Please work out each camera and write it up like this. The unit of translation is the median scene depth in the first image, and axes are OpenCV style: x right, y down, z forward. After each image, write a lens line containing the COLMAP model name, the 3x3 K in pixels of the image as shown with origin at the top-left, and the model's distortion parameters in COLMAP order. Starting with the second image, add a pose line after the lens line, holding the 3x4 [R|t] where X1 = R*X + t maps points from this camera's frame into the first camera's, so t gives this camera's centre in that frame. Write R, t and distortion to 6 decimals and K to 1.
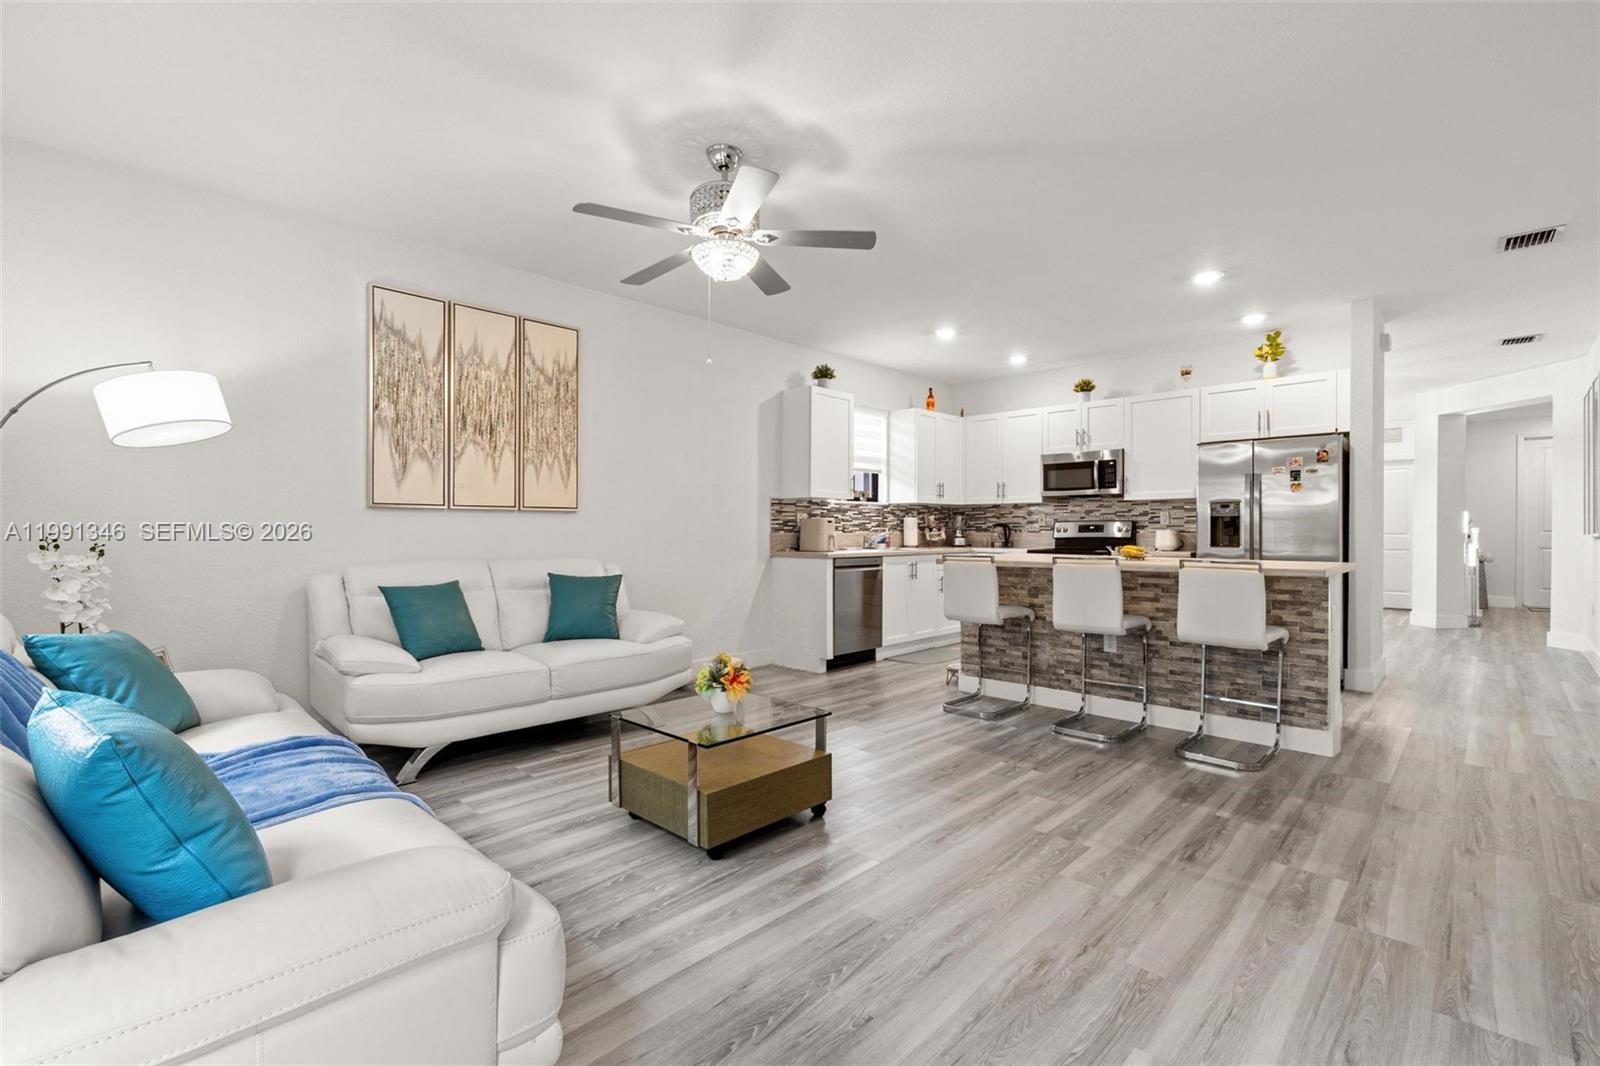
lens RADIAL K [[724.2, 0, 794.3], [0, 724.2, 533.5], [0, 0, 1]] dist [0.000789, -0.002668]
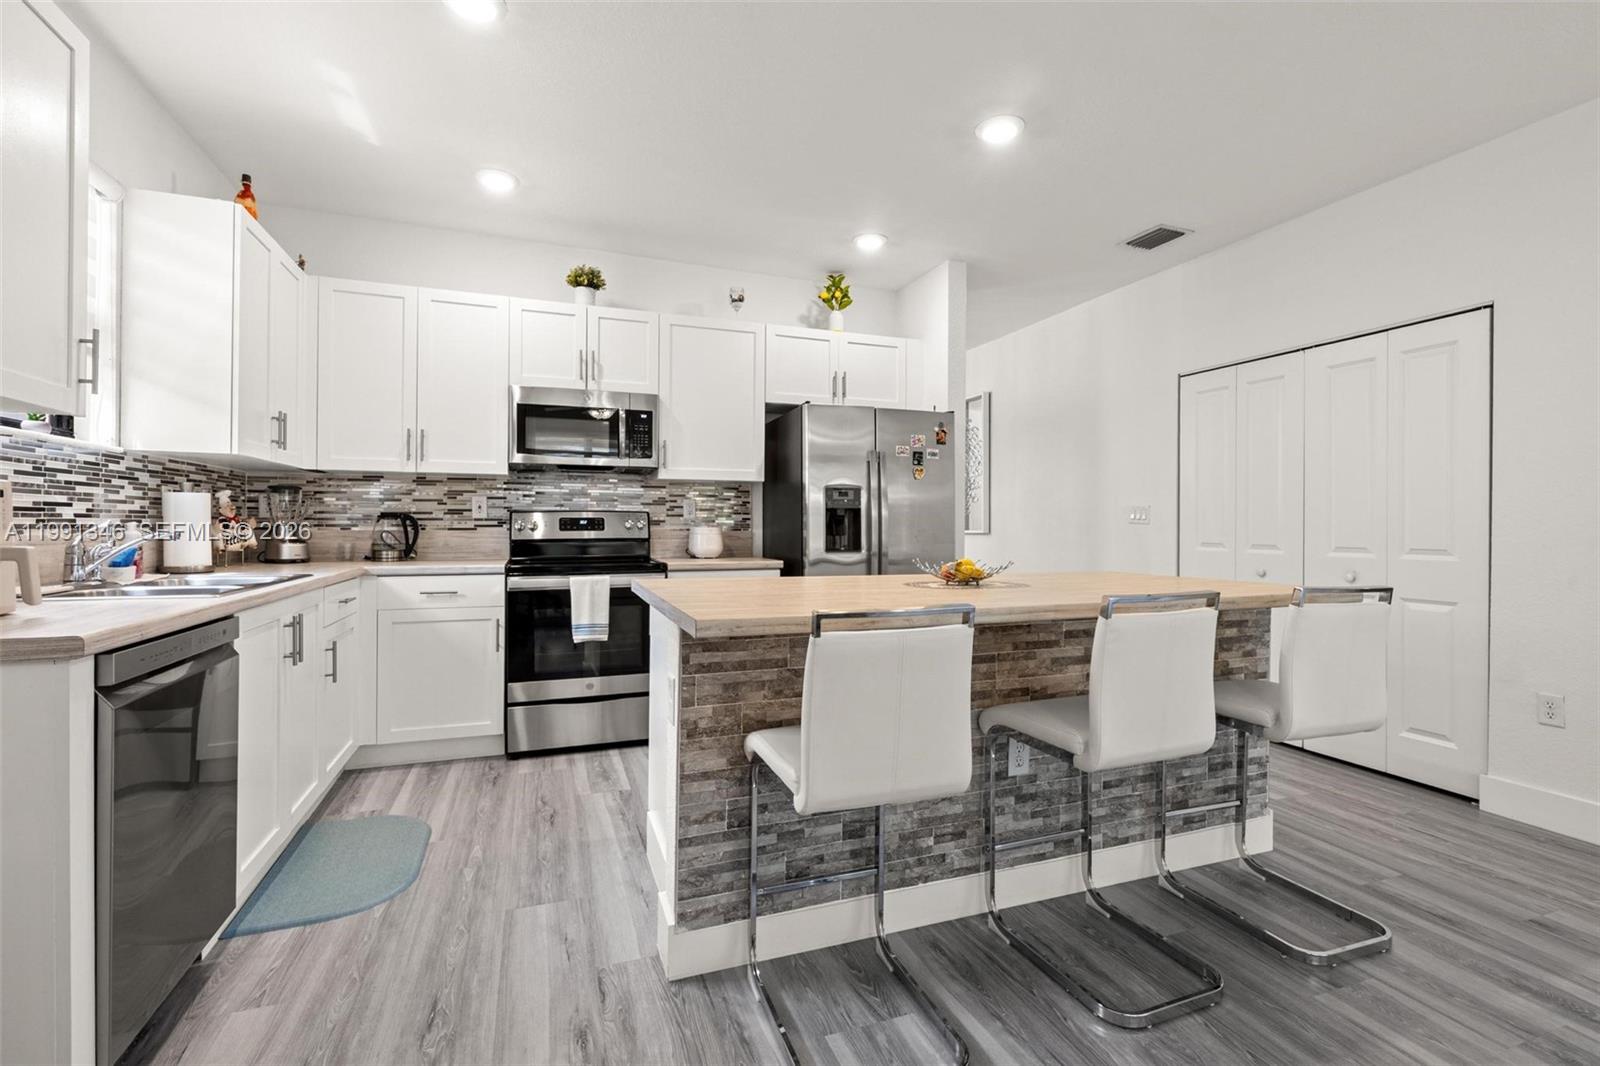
lens RADIAL K [[724.2, 0, 805.5], [0, 724.2, 525.3], [0, 0, 1]] dist [0.000789, -0.002668]
pose [[0.417331, 0.001290, 0.908754, -0.054464], [-0.001006, 0.999999, -0.000958, -0.005630], [-0.908754, -0.000515, 0.417332, 0.619543]]
